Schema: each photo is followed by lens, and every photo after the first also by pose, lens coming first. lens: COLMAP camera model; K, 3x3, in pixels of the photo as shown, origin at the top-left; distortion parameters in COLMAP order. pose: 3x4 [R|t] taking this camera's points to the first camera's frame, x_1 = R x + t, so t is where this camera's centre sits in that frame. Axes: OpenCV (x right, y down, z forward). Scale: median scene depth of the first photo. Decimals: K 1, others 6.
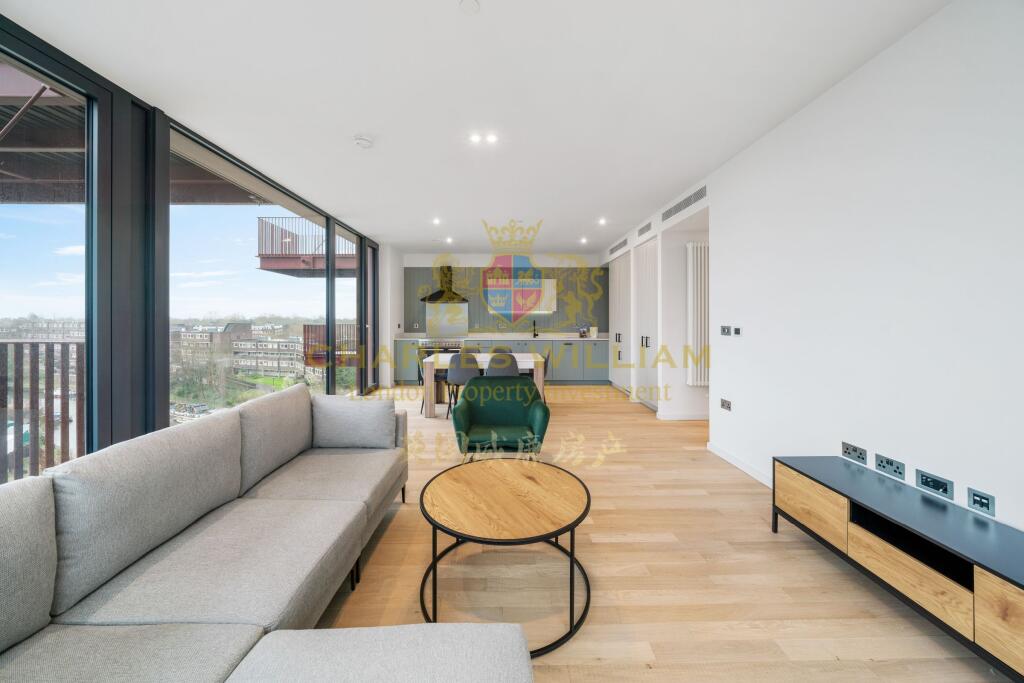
lens RADIAL K [[355.6, 0, 511.2], [0, 355.6, 321.0], [0, 0, 1]] dist [-0.001324, 0.000031]
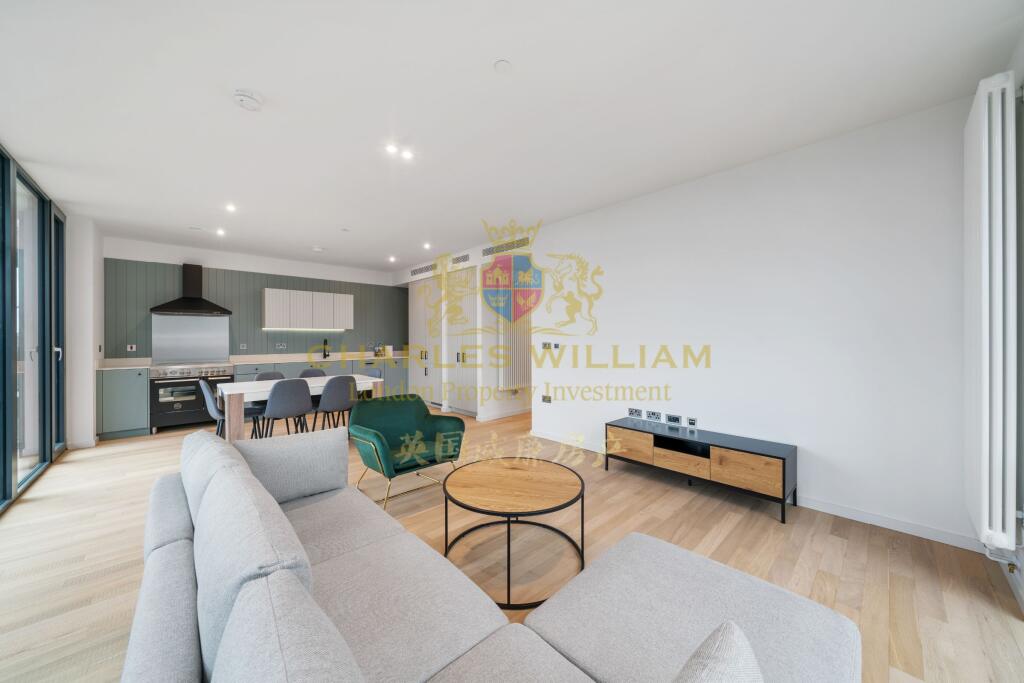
lens RADIAL K [[355.6, 0, 513.3], [0, 355.6, 339.2], [0, 0, 1]] dist [-0.001324, 0.000031]
pose [[0.743875, -0.003168, 0.668311, -0.360035], [0.004294, 0.999991, -0.000040, 0.001315], [-0.668305, 0.002899, 0.743882, 0.048656]]
